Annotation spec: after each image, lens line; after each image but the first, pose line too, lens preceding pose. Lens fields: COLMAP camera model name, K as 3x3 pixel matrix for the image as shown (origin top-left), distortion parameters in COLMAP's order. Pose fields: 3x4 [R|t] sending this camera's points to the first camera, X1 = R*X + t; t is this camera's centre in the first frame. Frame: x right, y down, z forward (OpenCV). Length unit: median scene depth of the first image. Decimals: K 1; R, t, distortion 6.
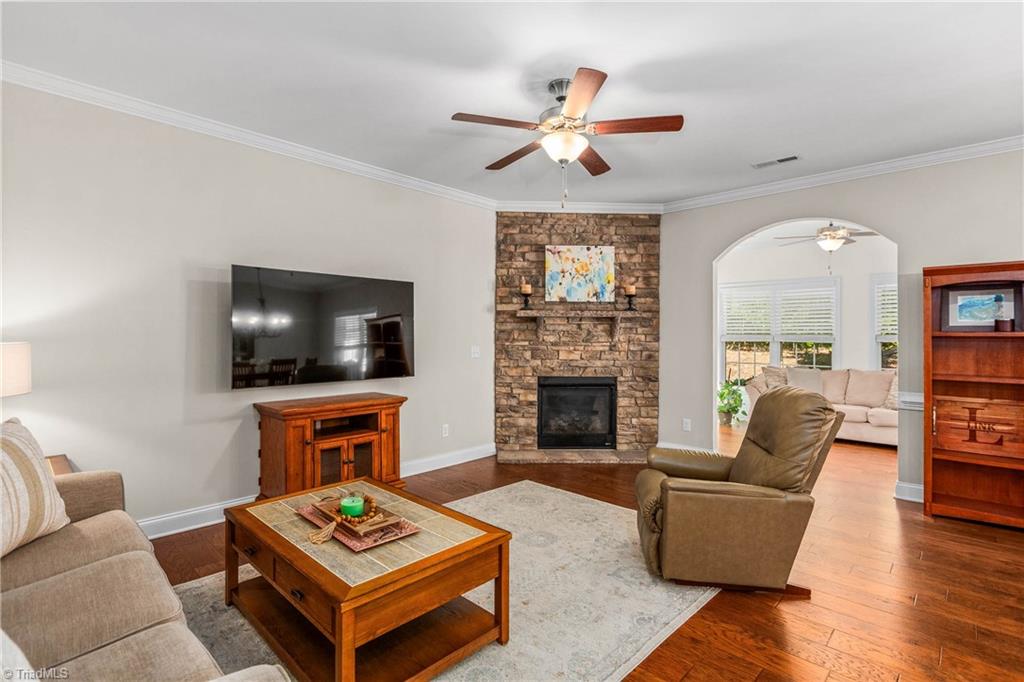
lens RADIAL K [[484.0, 0, 511.6], [0, 484.0, 328.6], [0, 0, 1]] dist [-0.003229, -0.000544]
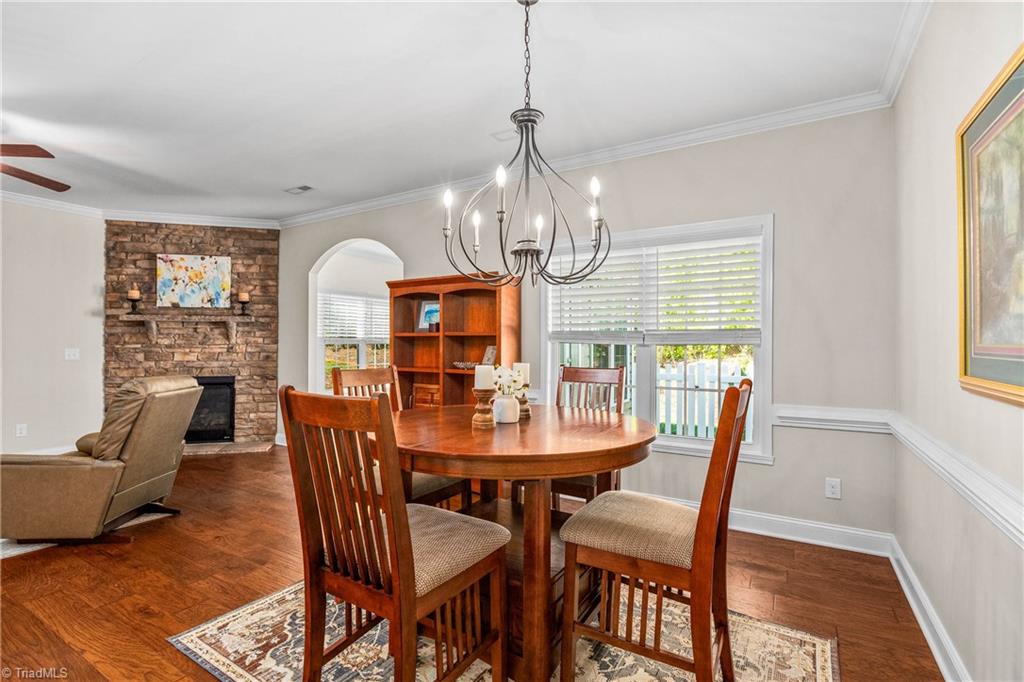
lens RADIAL K [[469.9, 0, 512.0], [0, 469.9, 341.0], [0, 0, 1]] dist [-0.003065, -0.000717]
pose [[0.976880, -0.003280, 0.213765, 0.608641], [0.001452, 0.999961, 0.008708, 0.011802], [-0.213785, -0.008196, 0.976846, -0.176098]]
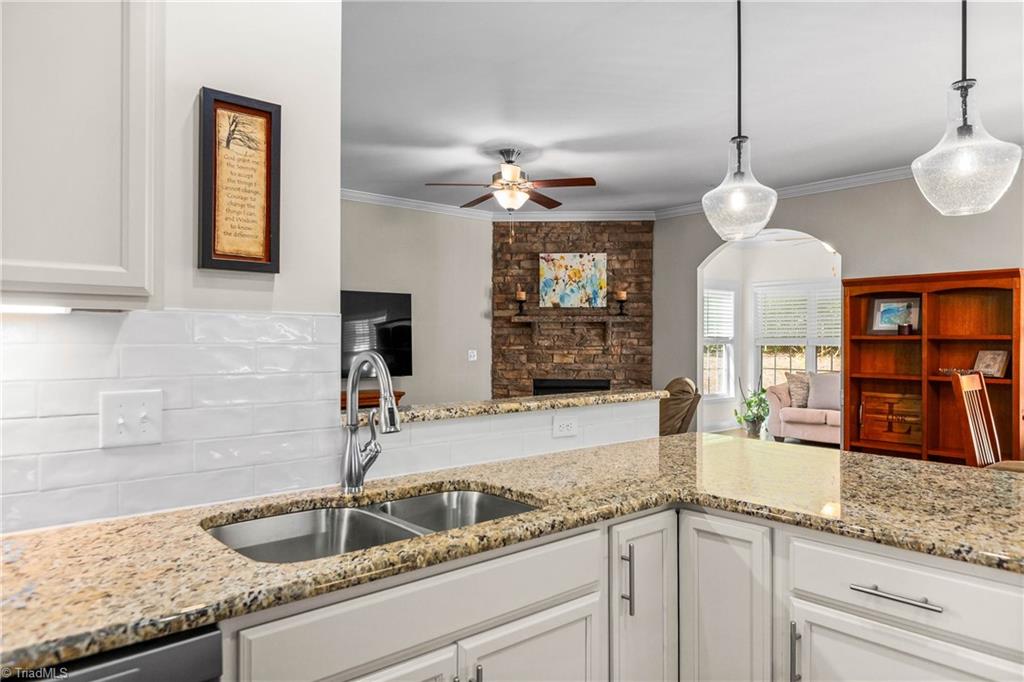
lens RADIAL K [[671.7, 0, 512.0], [0, 671.7, 341.0], [0, 0, 1]] dist [0.000336, 0.000283]
pose [[0.994724, -0.003523, -0.102525, 0.157895], [0.005124, 0.999869, 0.015362, -0.005955], [0.102458, -0.015806, 0.994612, -0.447690]]
